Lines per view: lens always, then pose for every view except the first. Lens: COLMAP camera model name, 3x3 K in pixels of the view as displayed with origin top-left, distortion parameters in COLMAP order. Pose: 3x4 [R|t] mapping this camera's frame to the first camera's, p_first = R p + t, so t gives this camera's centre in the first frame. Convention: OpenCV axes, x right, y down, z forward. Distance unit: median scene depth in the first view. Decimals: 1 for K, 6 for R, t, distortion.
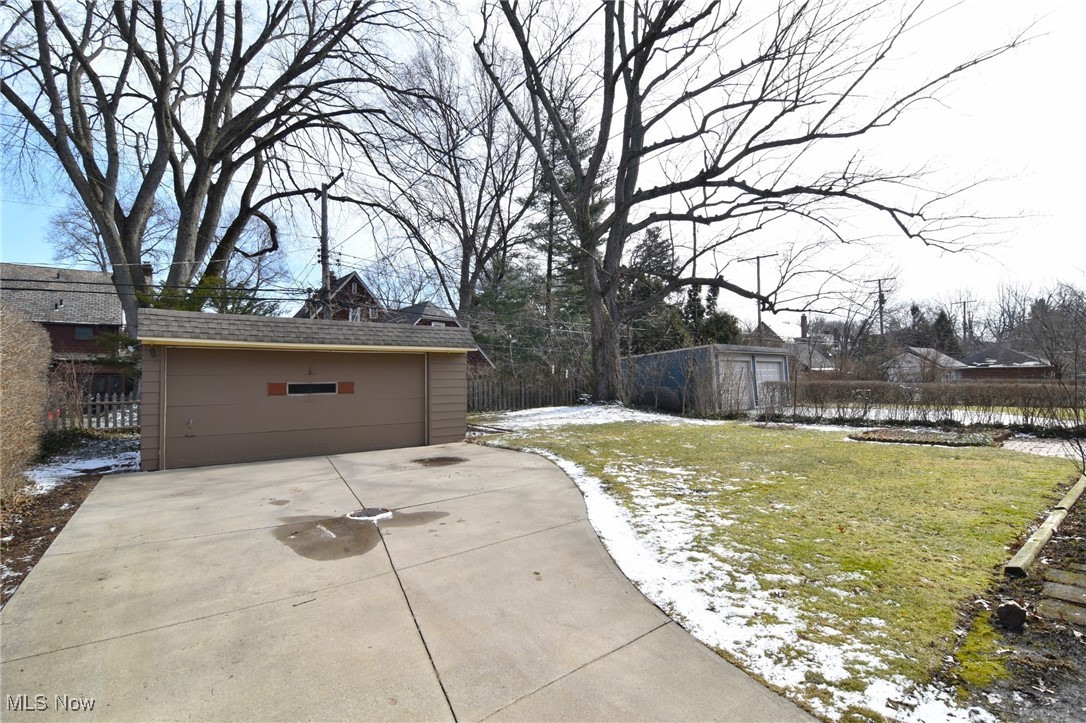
lens RADIAL K [[532.6, 0, 544.6], [0, 532.6, 362.8], [0, 0, 1]] dist [-0.011353, -0.000547]
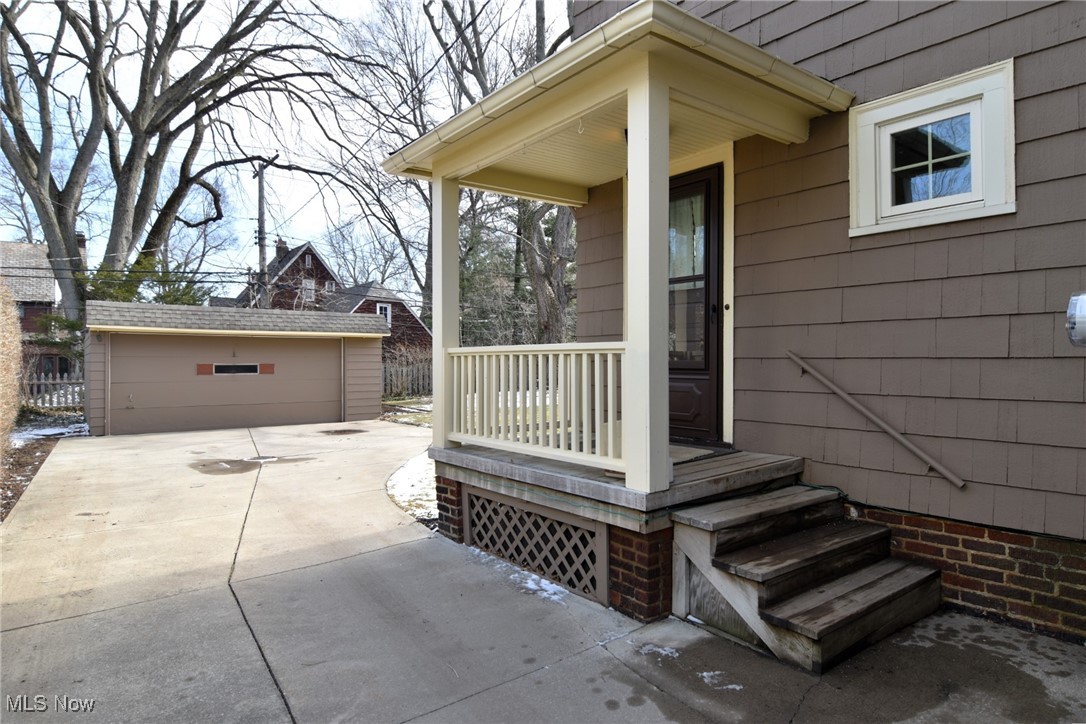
lens RADIAL K [[653.6, 0, 543.0], [0, 653.6, 362.0], [0, 0, 1]] dist [-0.004278, -0.001486]
pose [[0.999719, 0.007112, -0.022622, 0.112147], [-0.006504, 0.999619, 0.026810, -0.003813], [0.022804, -0.026655, 0.999385, -0.170485]]
